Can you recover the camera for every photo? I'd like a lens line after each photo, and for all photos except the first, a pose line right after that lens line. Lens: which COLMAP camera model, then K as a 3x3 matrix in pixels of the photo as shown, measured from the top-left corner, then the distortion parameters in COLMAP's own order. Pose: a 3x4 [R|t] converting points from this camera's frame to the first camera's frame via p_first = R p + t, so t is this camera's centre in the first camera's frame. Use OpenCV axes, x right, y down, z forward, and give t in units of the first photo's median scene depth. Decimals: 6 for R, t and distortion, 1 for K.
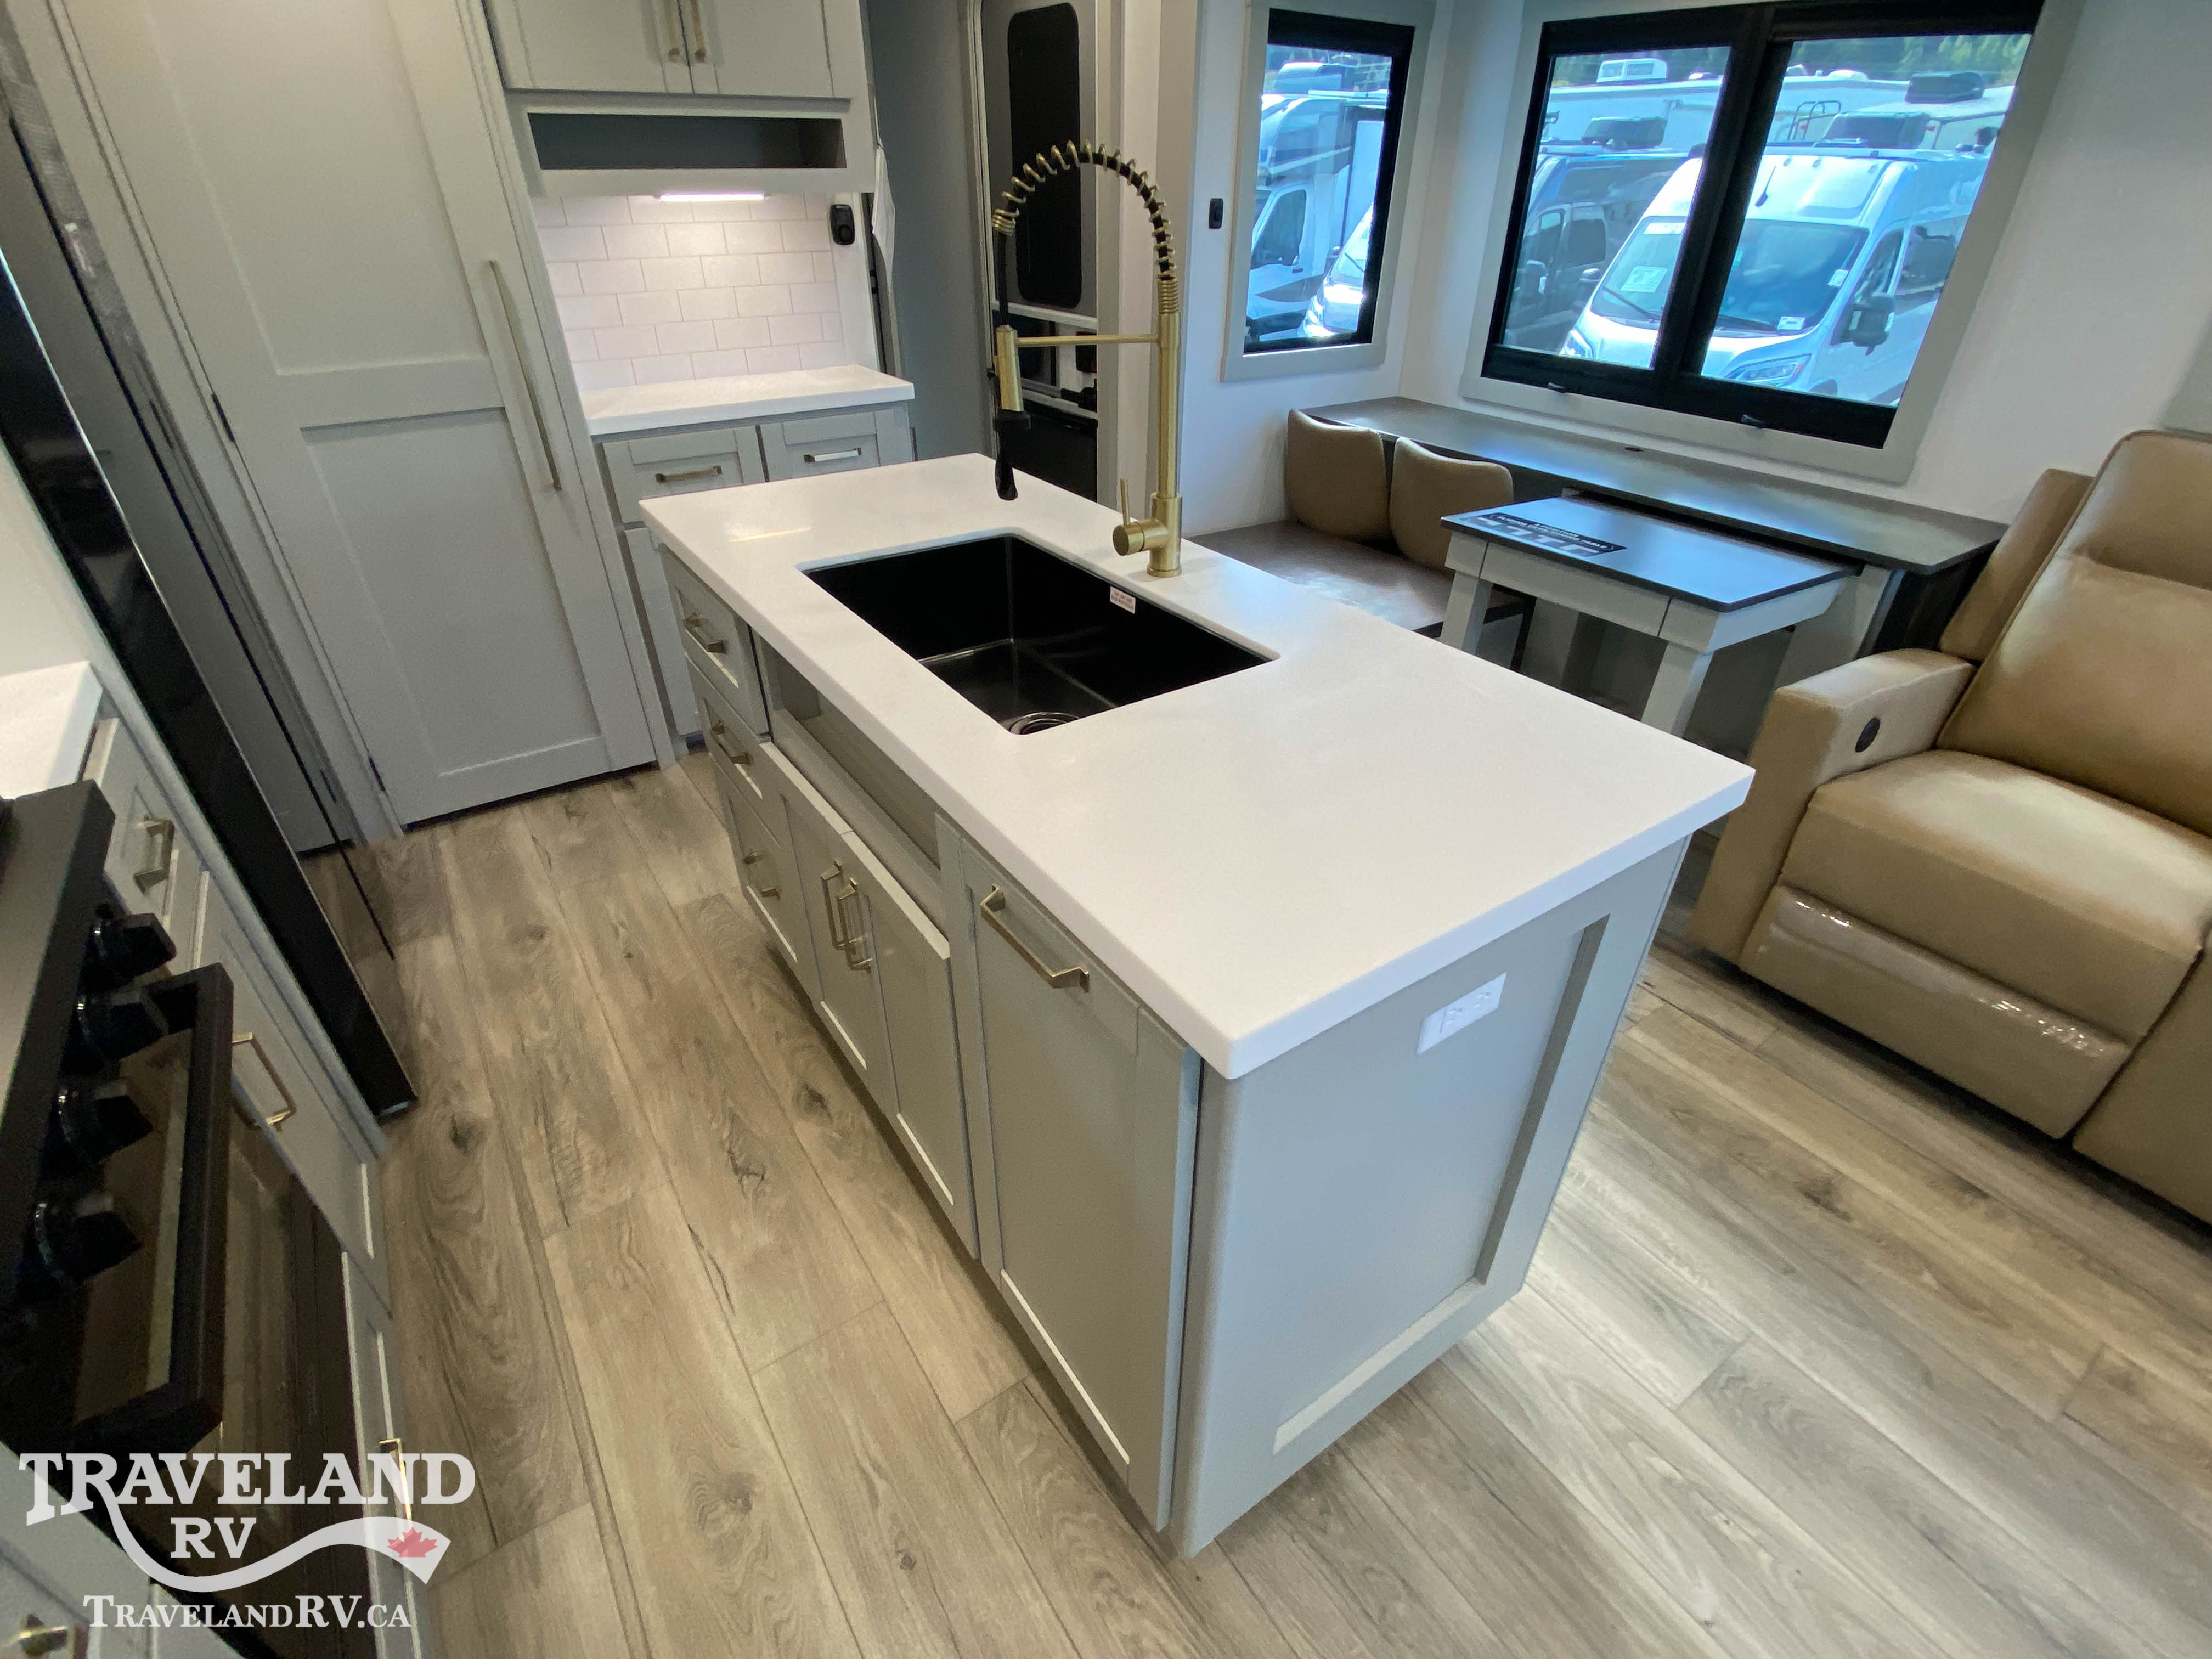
lens RADIAL K [[1027.4, 0, 1109.6], [0, 1027.4, 816.1], [0, 0, 1]] dist [0.025179, -0.023437]
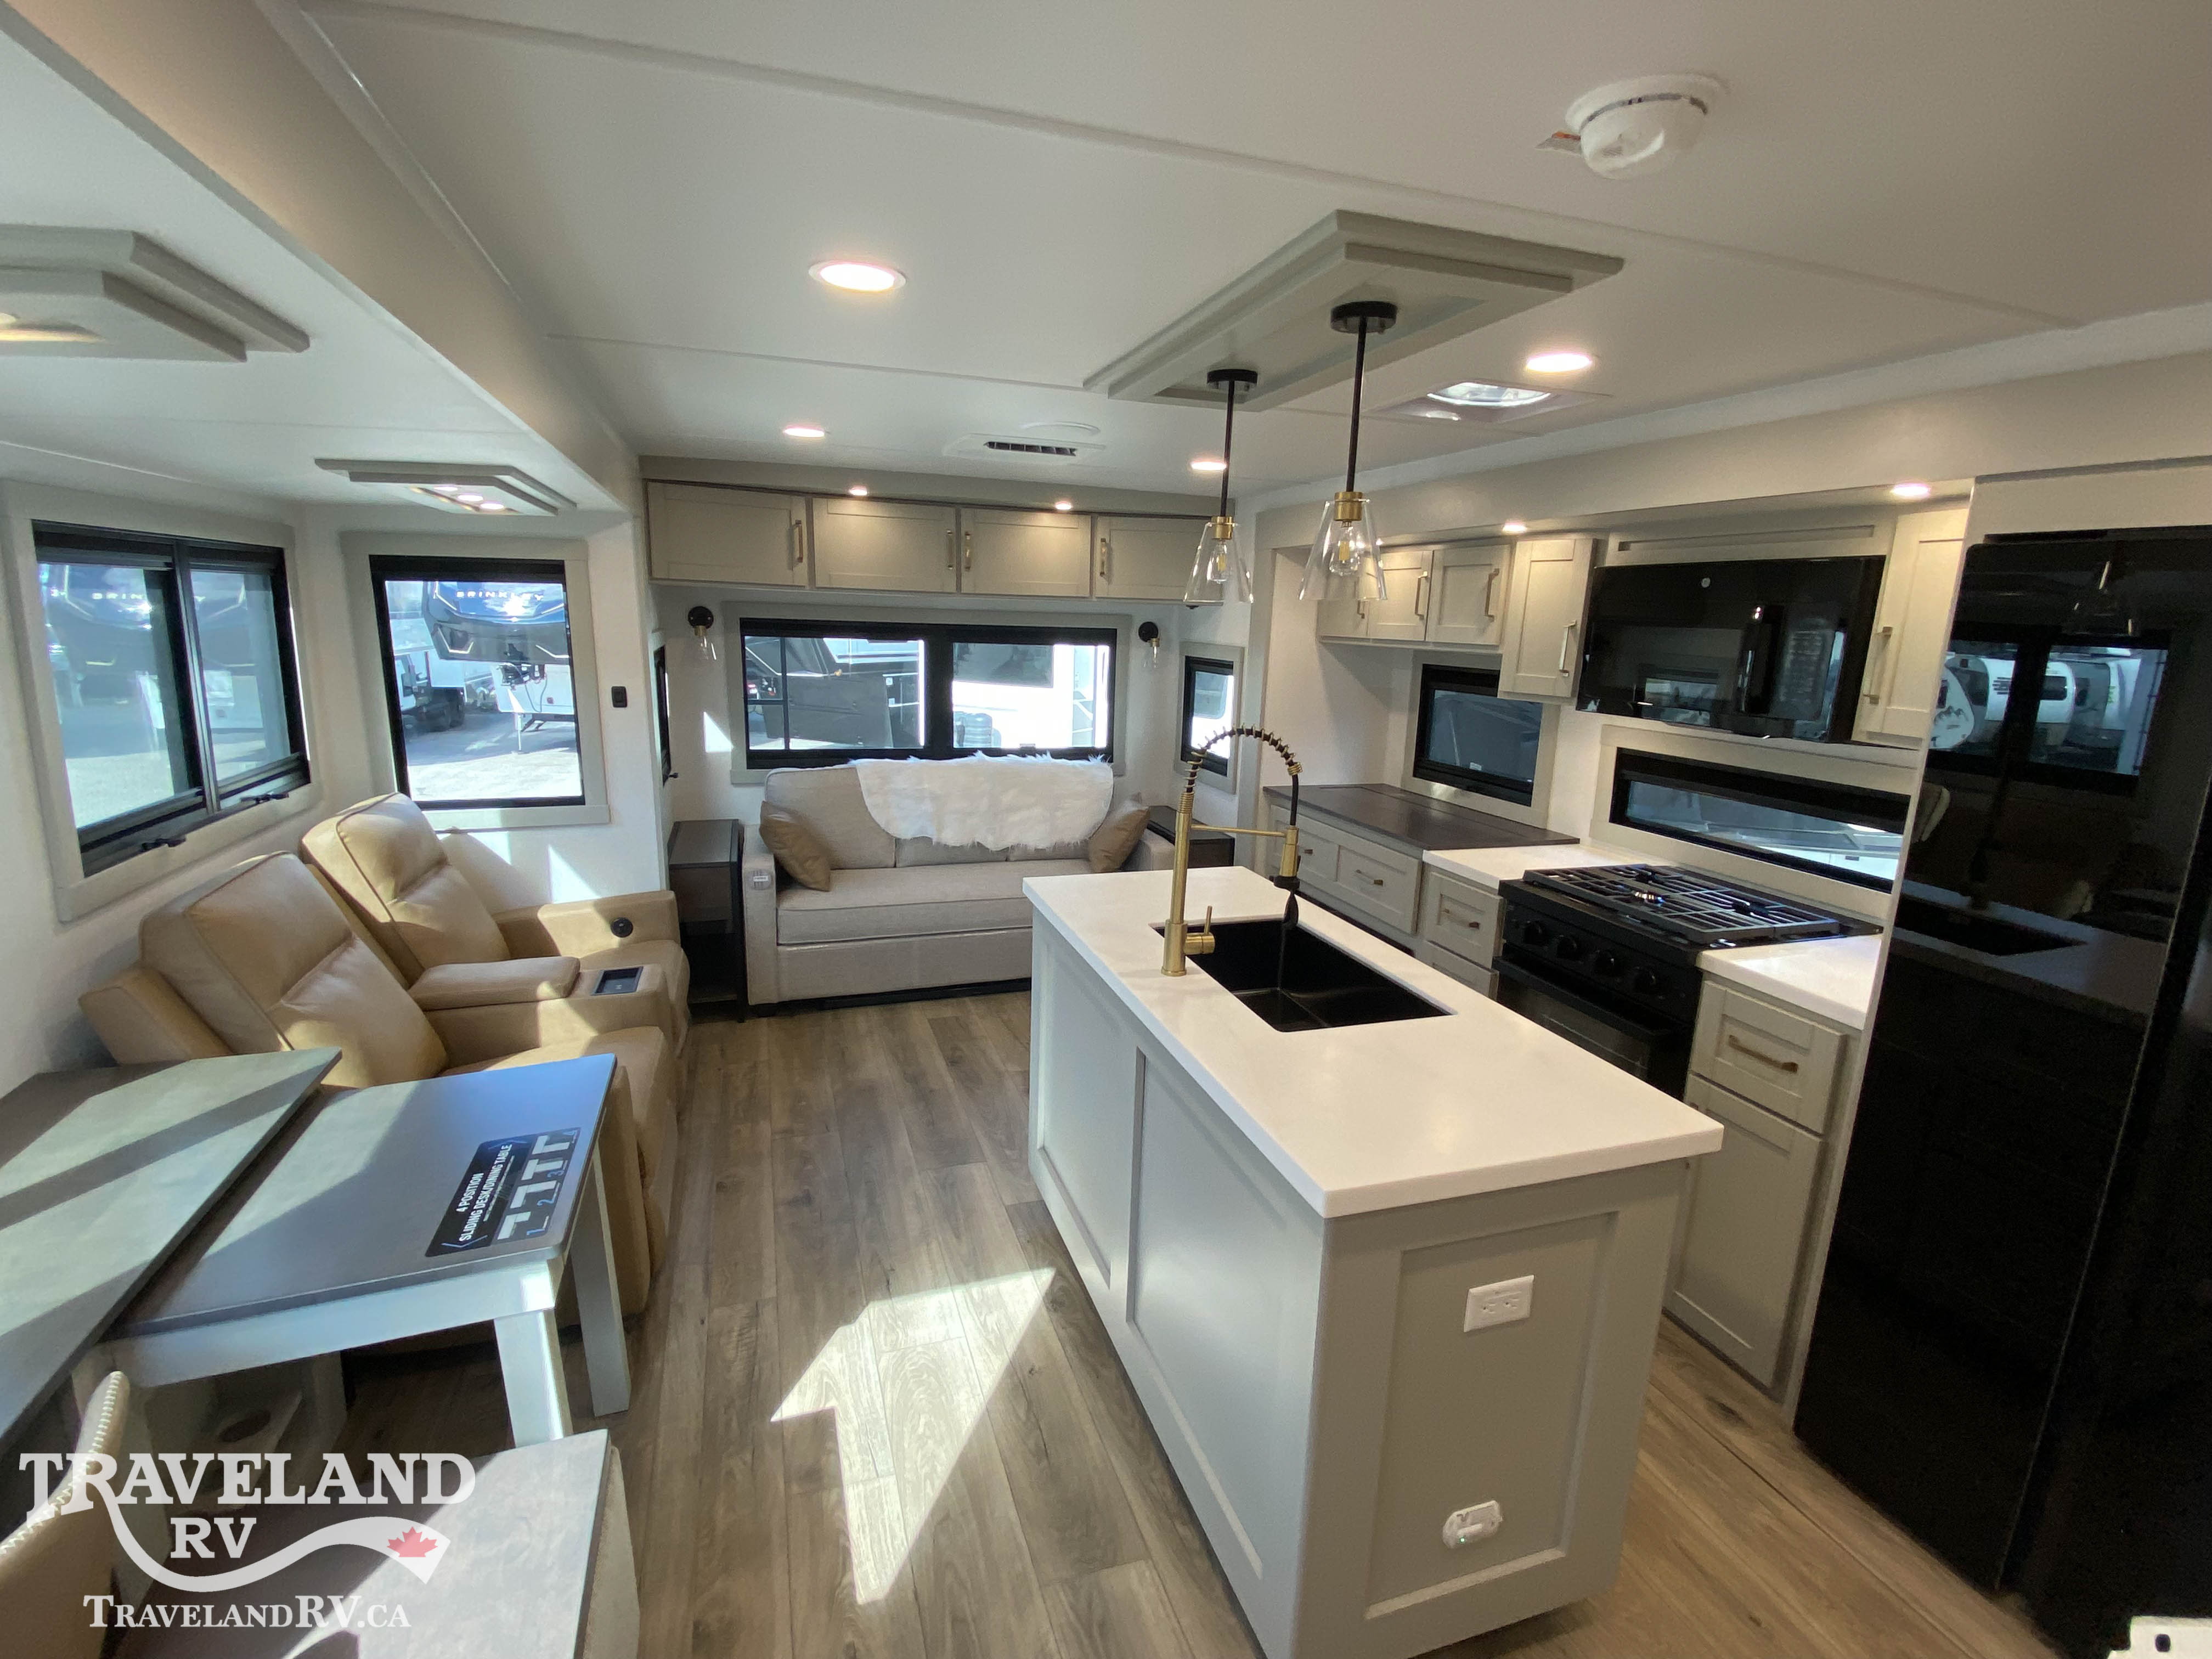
lens RADIAL K [[1027.4, 0, 1093.9], [0, 1027.4, 835.6], [0, 0, 1]] dist [0.025179, -0.023437]
pose [[-0.958417, -0.089129, 0.271095, -0.132139], [0.126726, 0.718240, 0.684157, -0.859325], [-0.255690, 0.690063, -0.677079, 1.186047]]
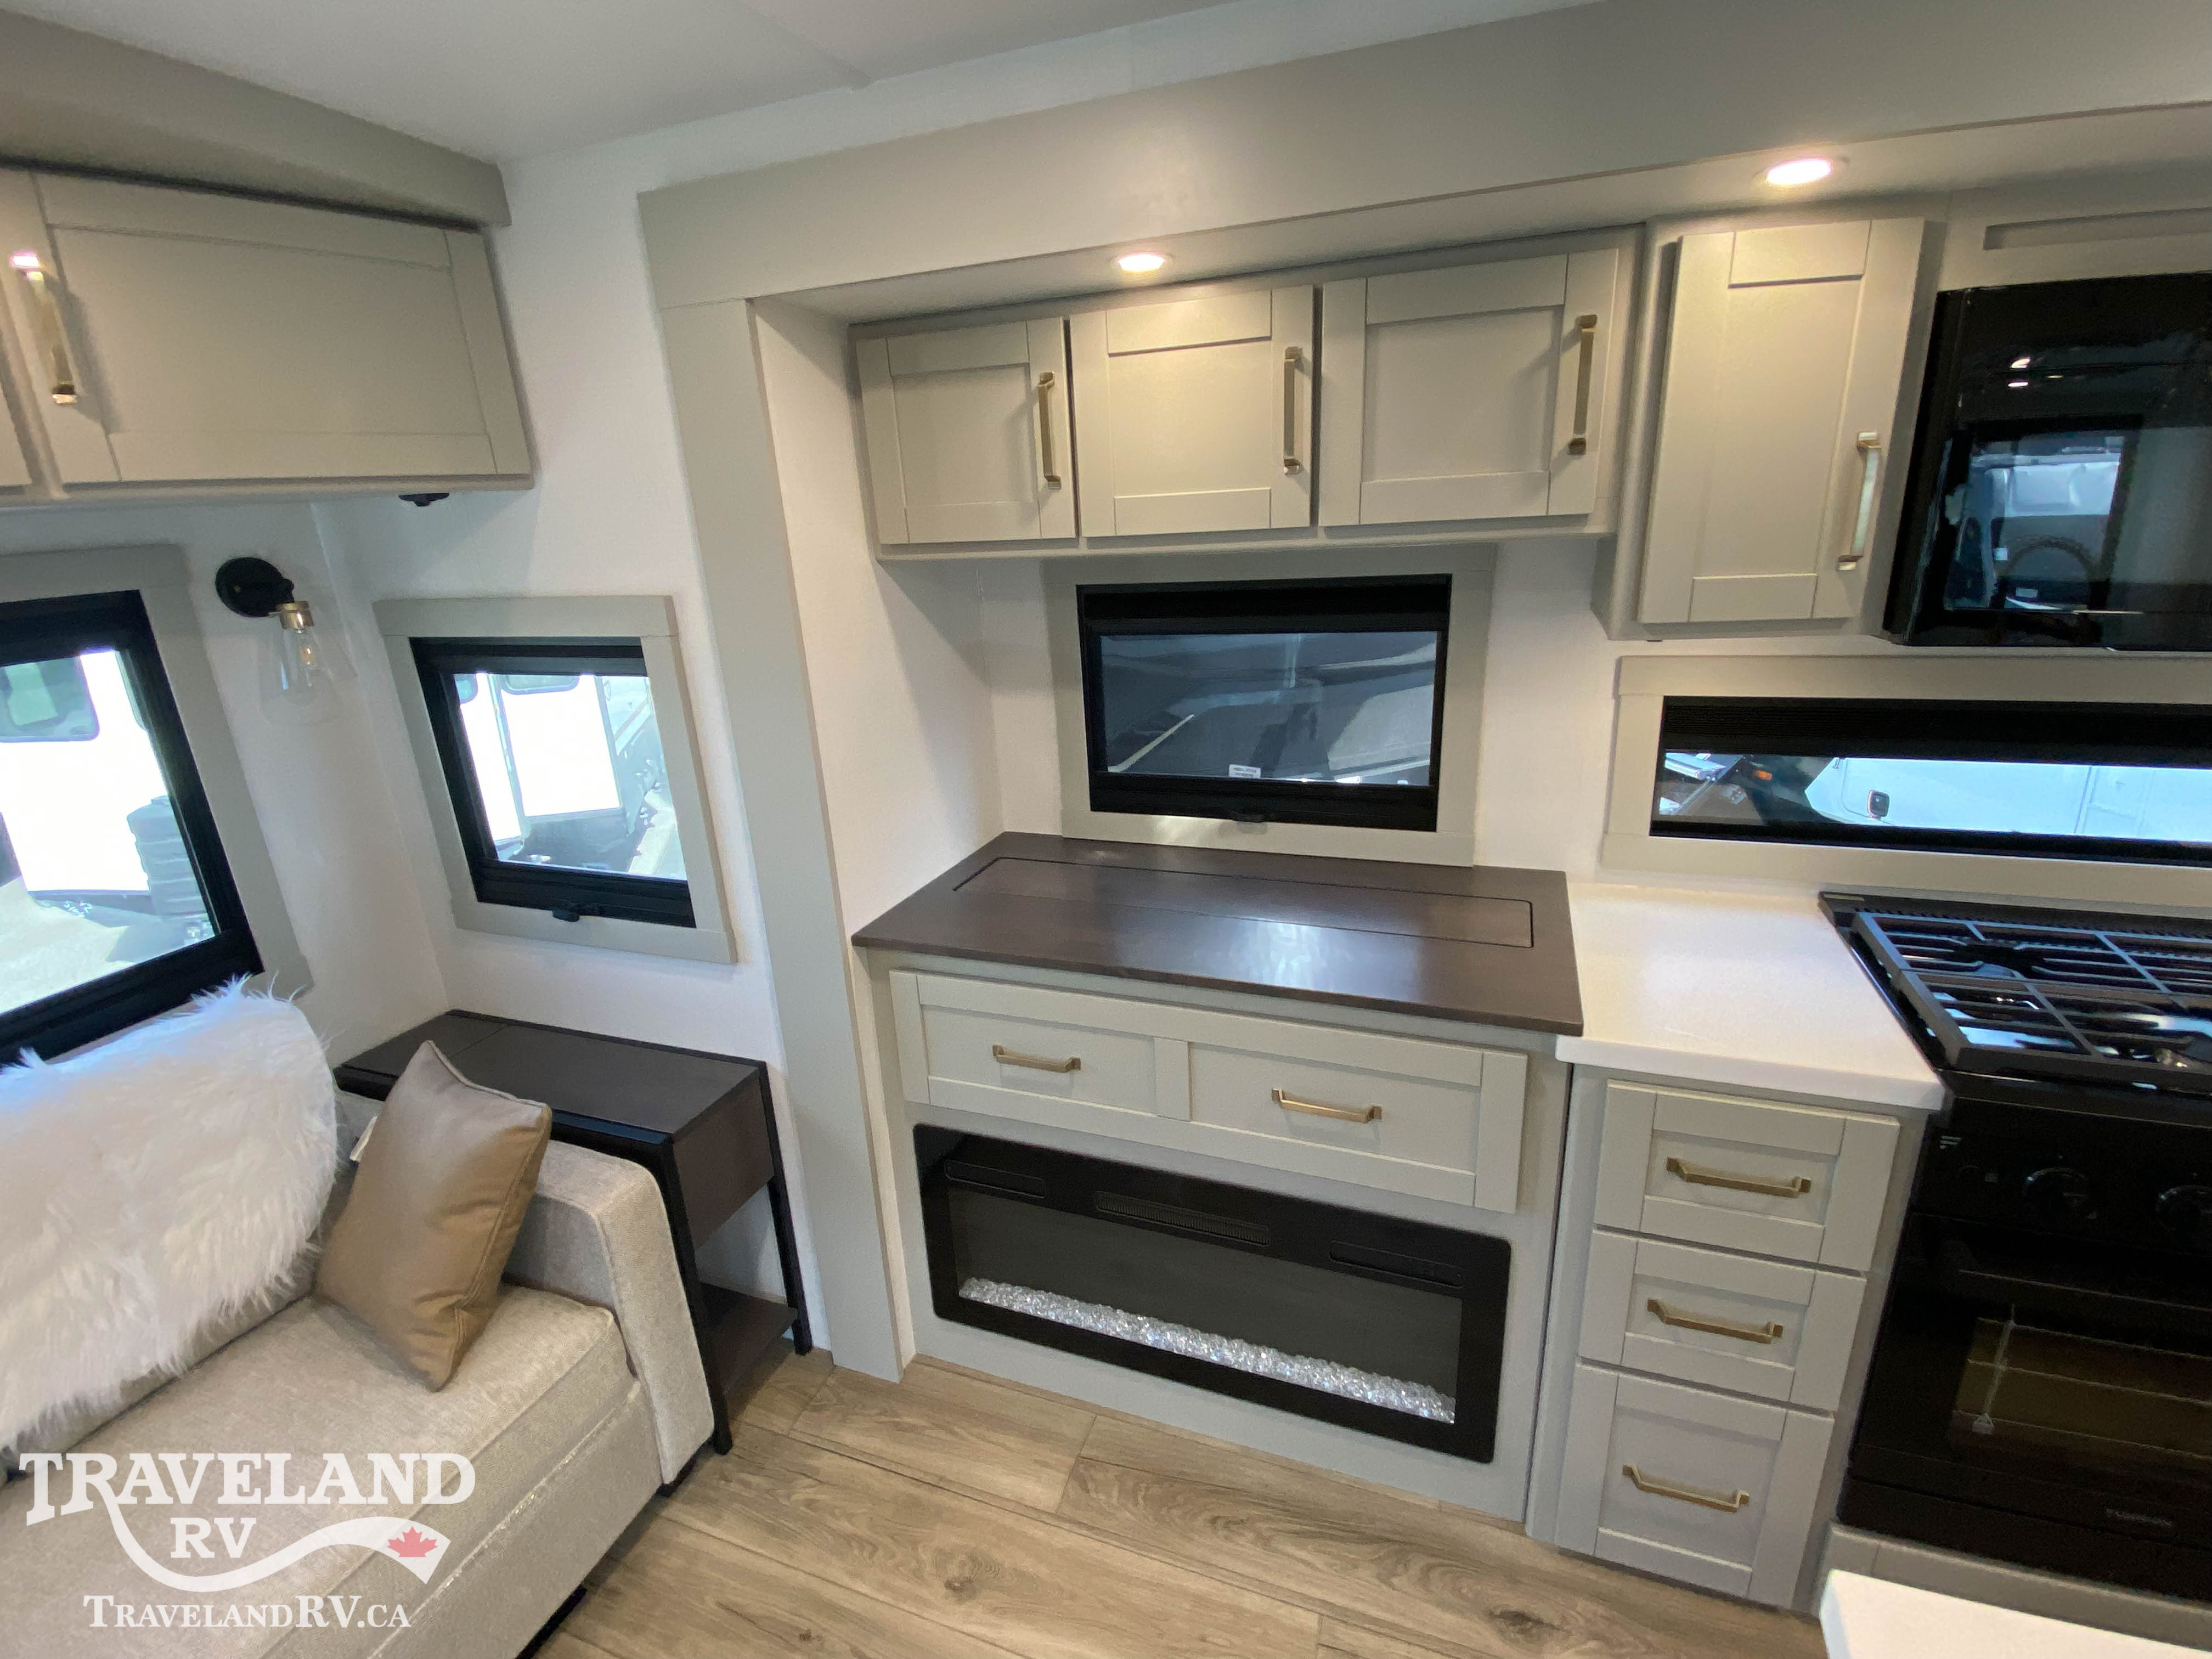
lens RADIAL K [[1027.4, 0, 1100.8], [0, 1027.4, 834.6], [0, 0, 1]] dist [0.025179, -0.023437]
pose [[-0.825952, 0.213510, -0.521745, 0.314217], [-0.258571, 0.678929, 0.687166, -0.215045], [0.500944, 0.702474, -0.505555, 0.190741]]
